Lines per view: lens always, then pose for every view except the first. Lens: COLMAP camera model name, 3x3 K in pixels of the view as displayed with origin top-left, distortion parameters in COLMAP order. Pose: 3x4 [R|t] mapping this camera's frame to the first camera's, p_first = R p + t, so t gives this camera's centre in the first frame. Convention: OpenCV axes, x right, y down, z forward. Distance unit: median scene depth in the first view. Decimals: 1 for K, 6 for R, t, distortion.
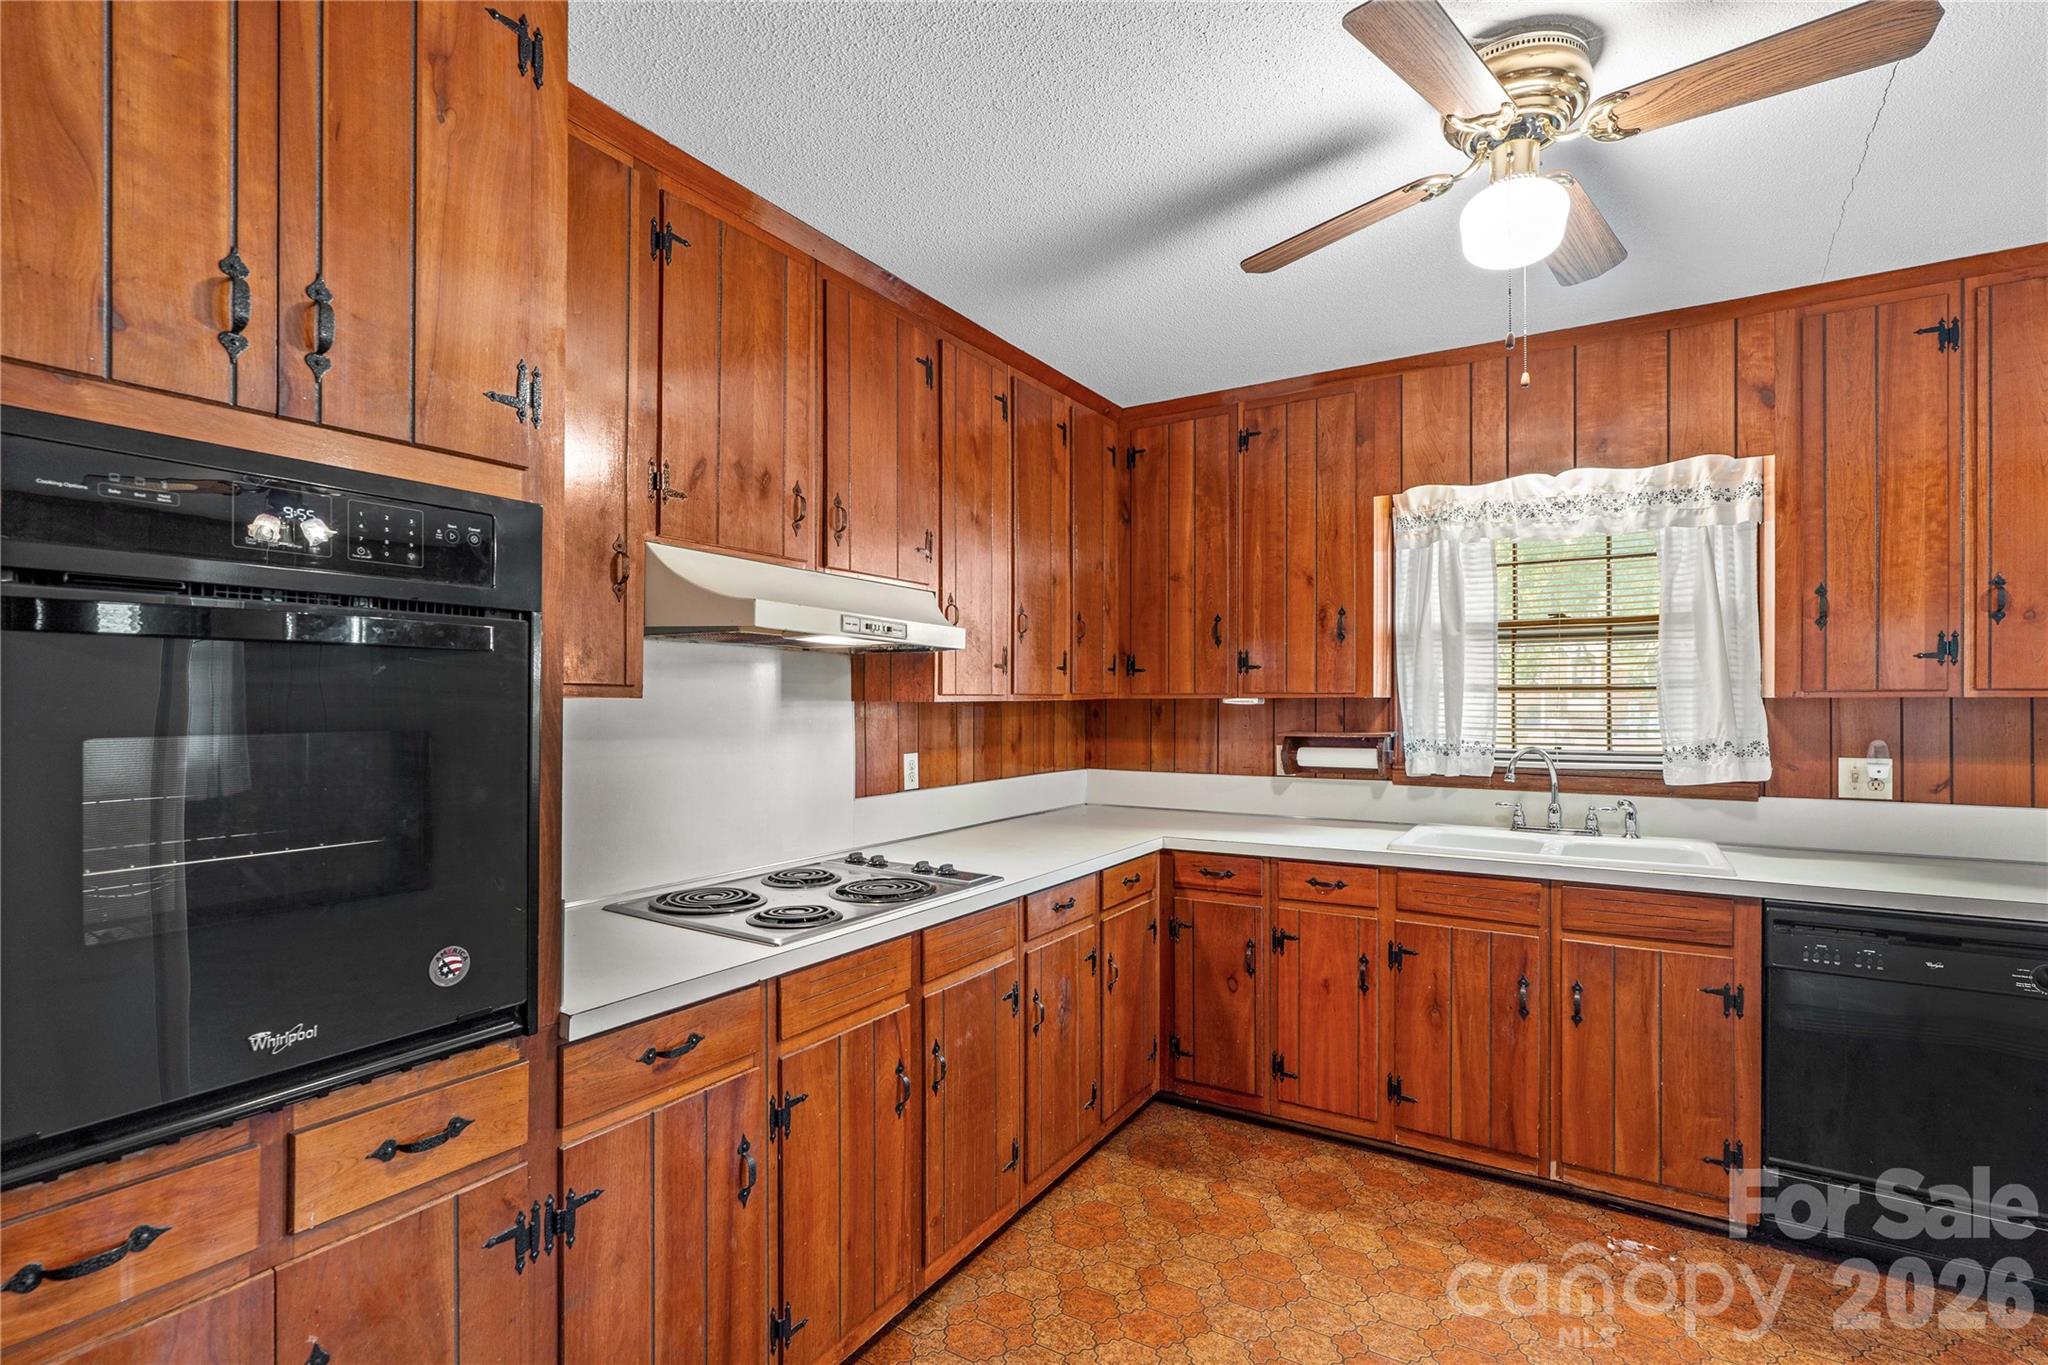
lens RADIAL K [[943.1, 0, 1026.1], [0, 943.1, 701.3], [0, 0, 1]] dist [-0.017182, 0.005617]
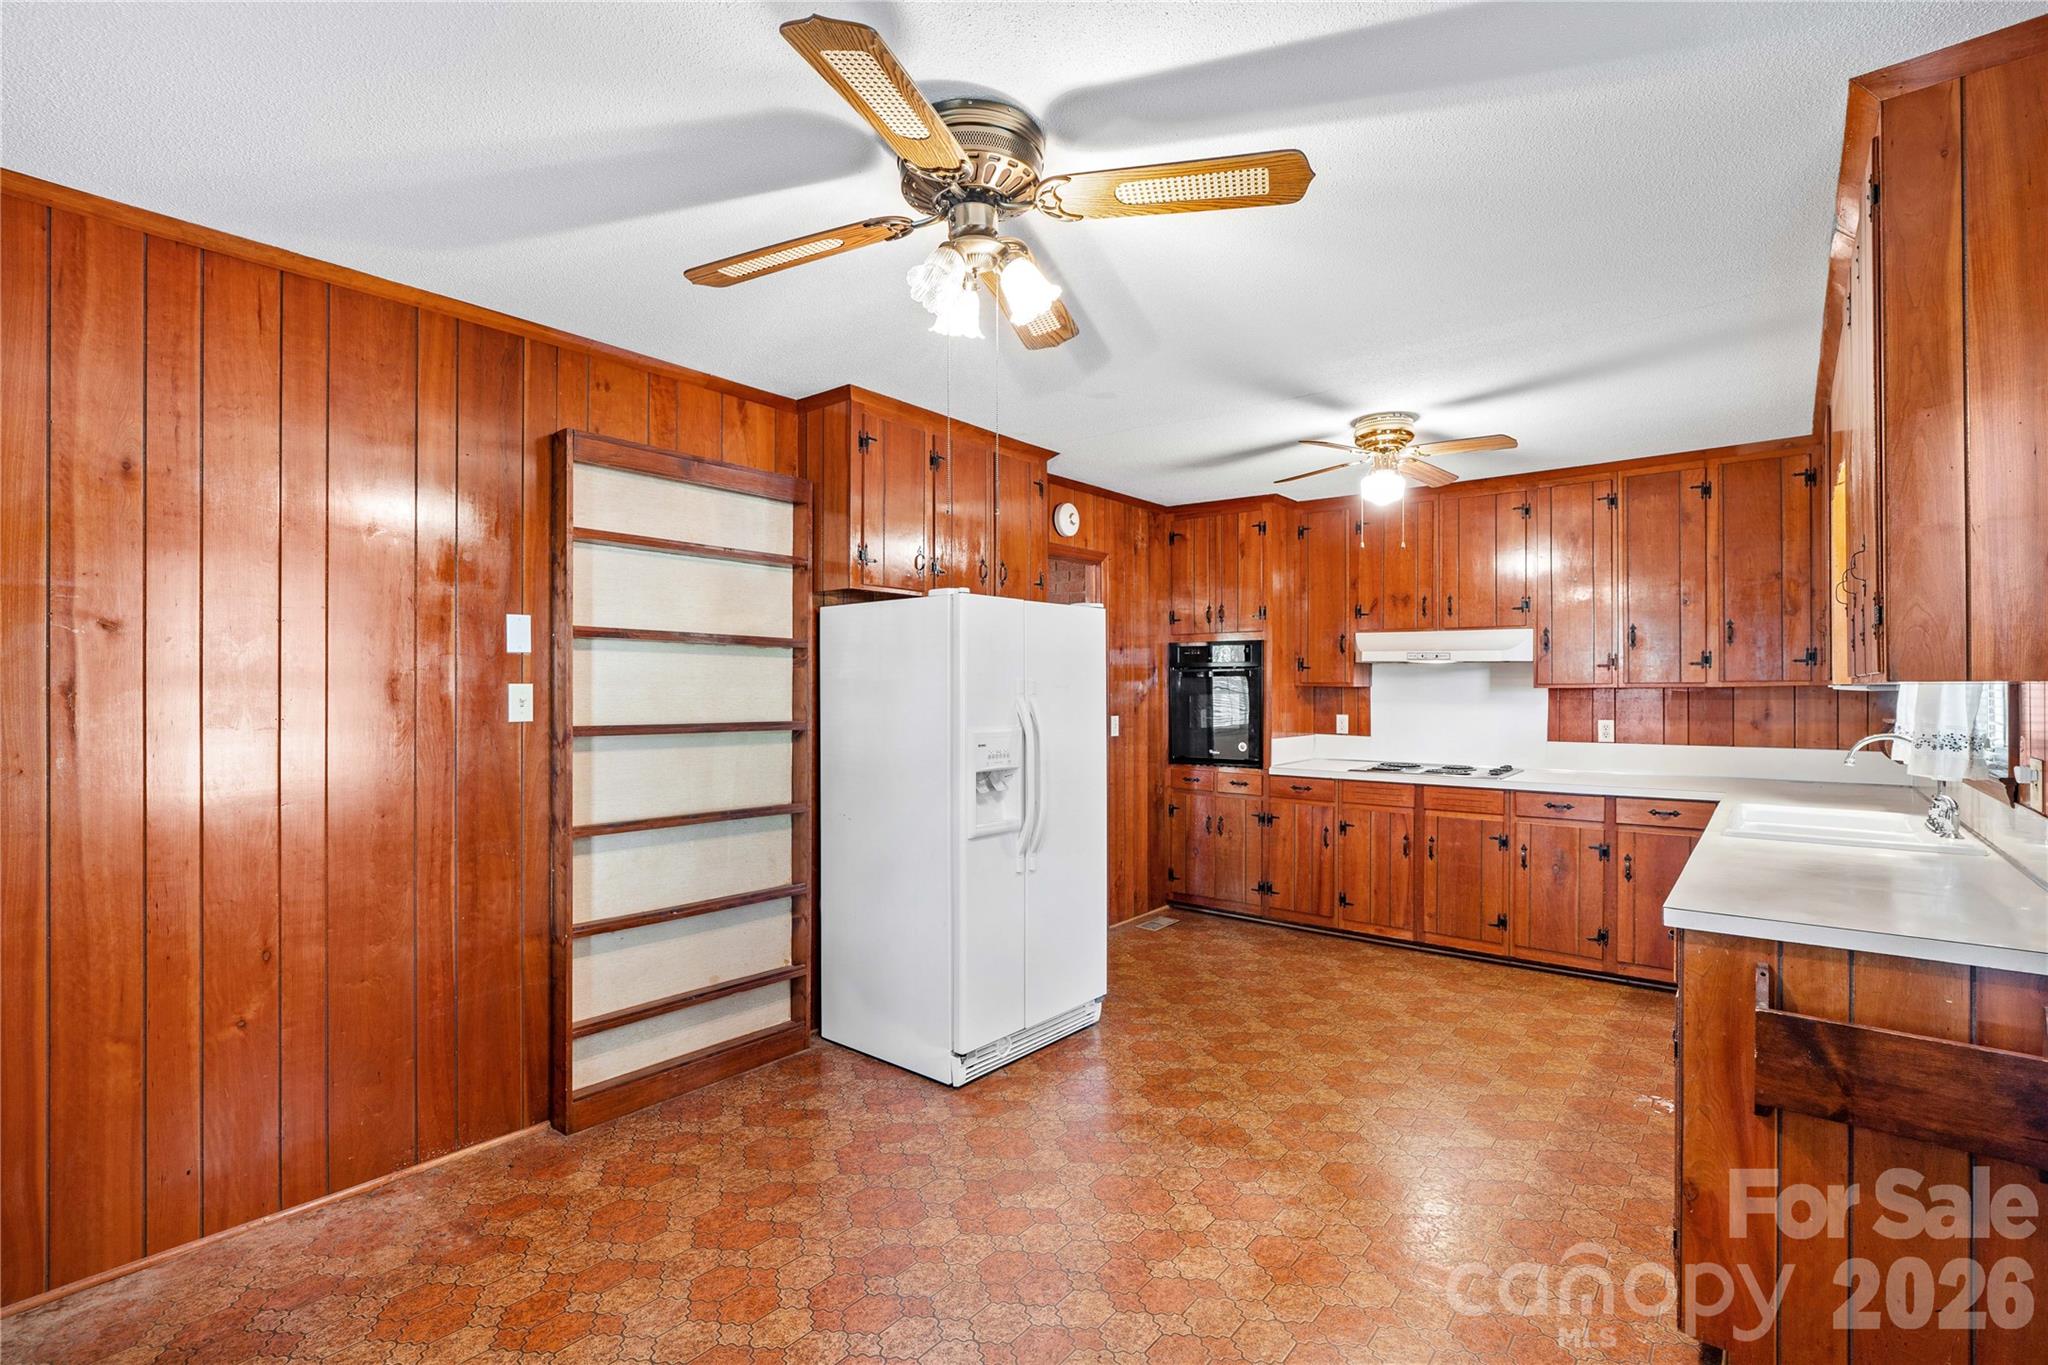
lens RADIAL K [[939.9, 0, 1024.0], [0, 939.9, 682.5], [0, 0, 1]] dist [-0.014350, 0.000540]
pose [[-0.125483, -0.004568, -0.992085, 1.819092], [-0.000265, 0.999990, -0.004571, -0.001833], [0.992096, -0.000310, -0.125483, 0.240799]]
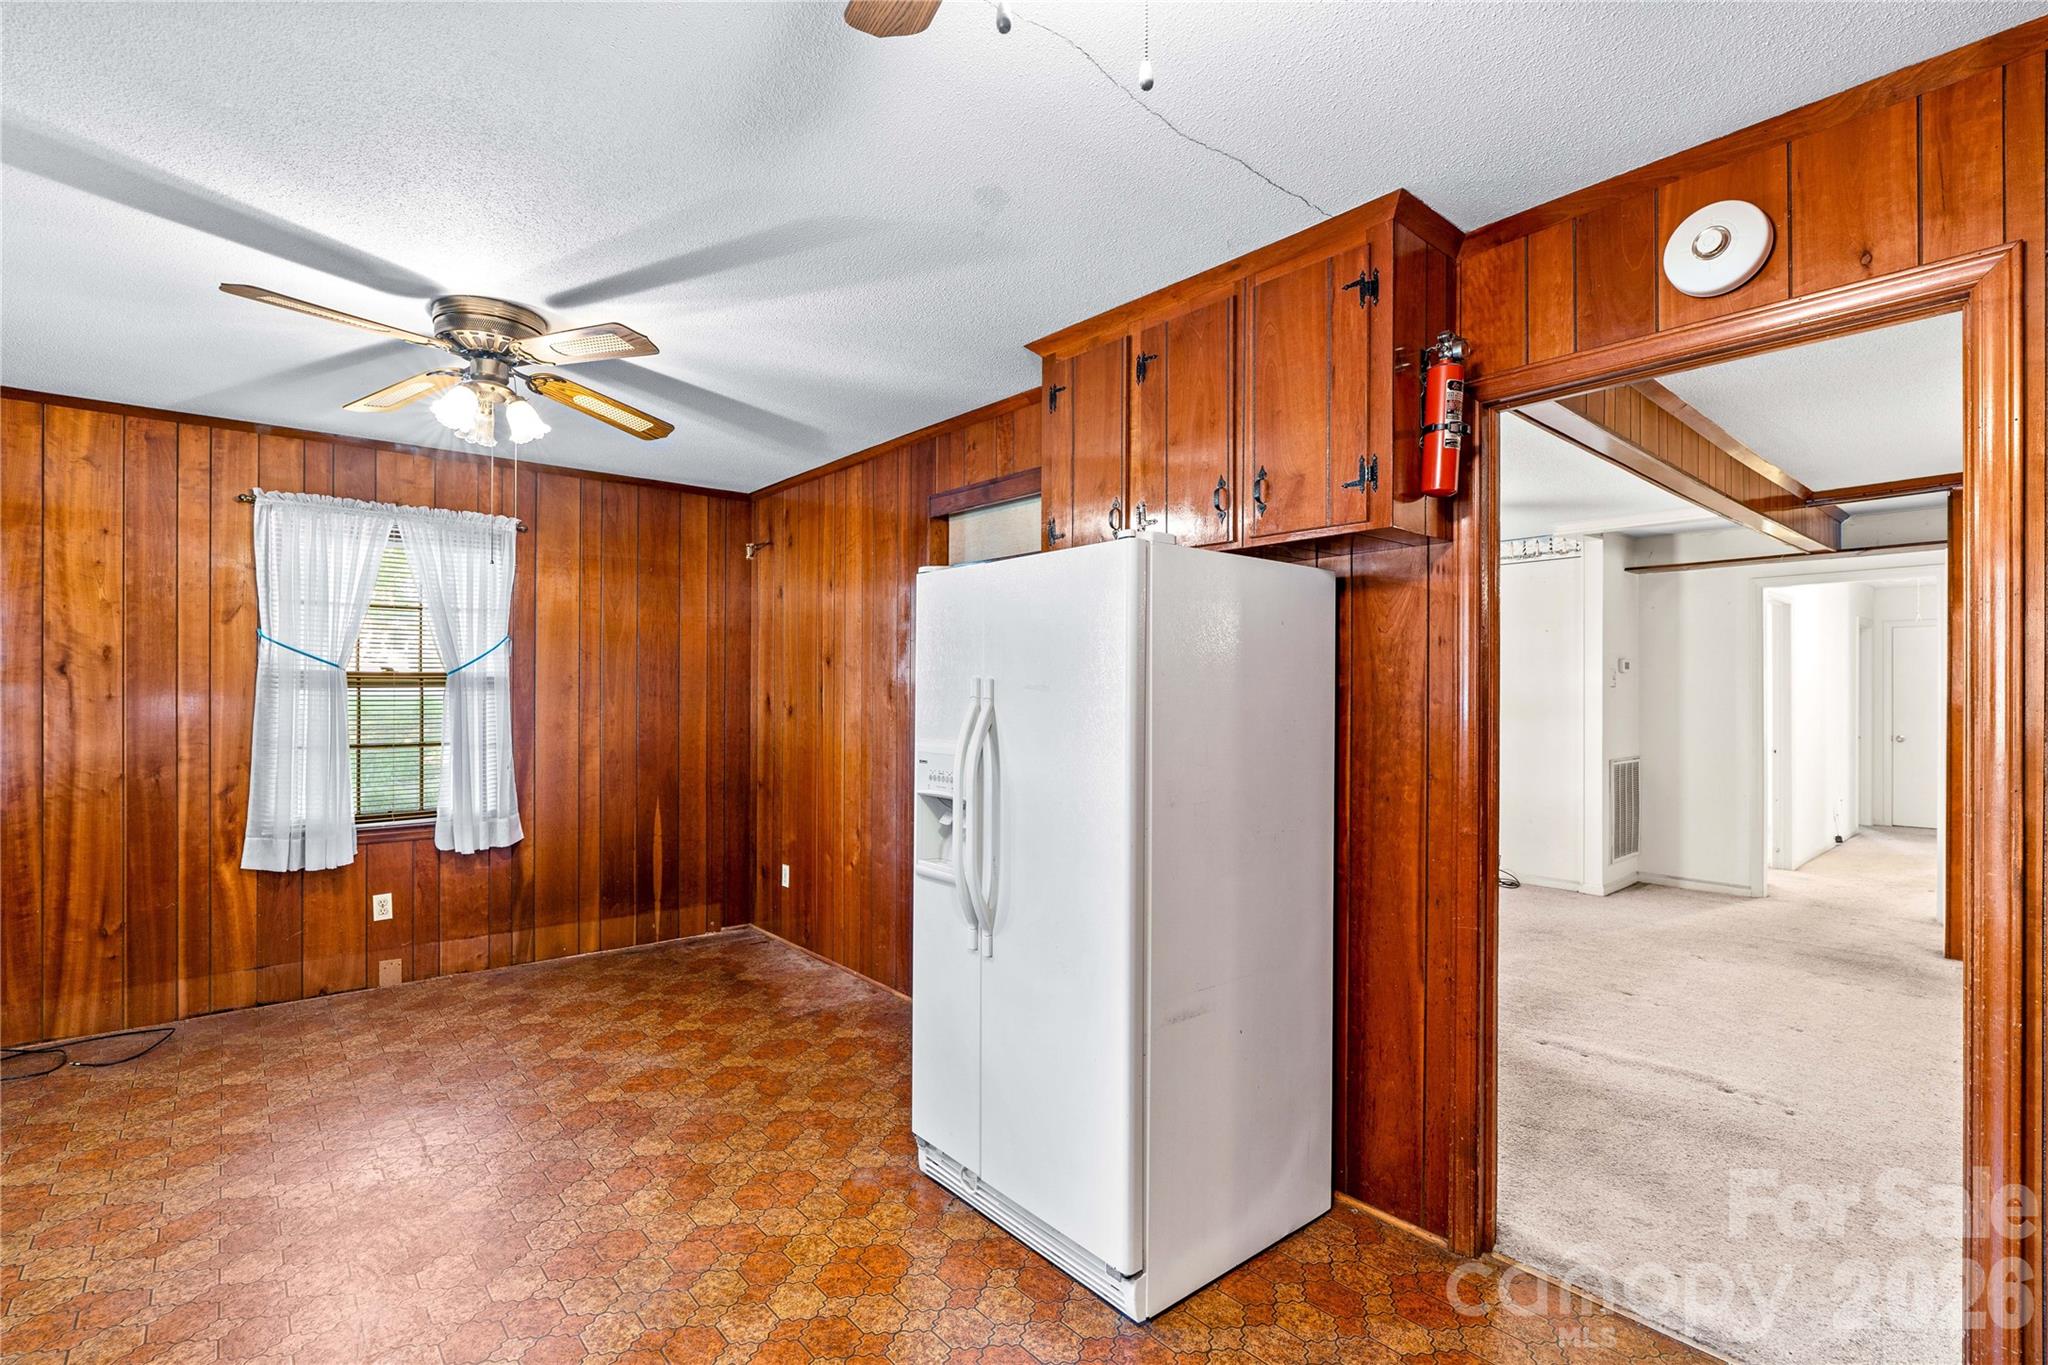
lens RADIAL K [[934.9, 0, 1018.0], [0, 934.9, 692.7], [0, 0, 1]] dist [-0.014657, 0.006844]
pose [[-0.952333, -0.004453, 0.305029, 0.236836], [-0.004582, 0.999989, 0.000290, 0.001906], [-0.305027, -0.001121, -0.952343, 0.918887]]
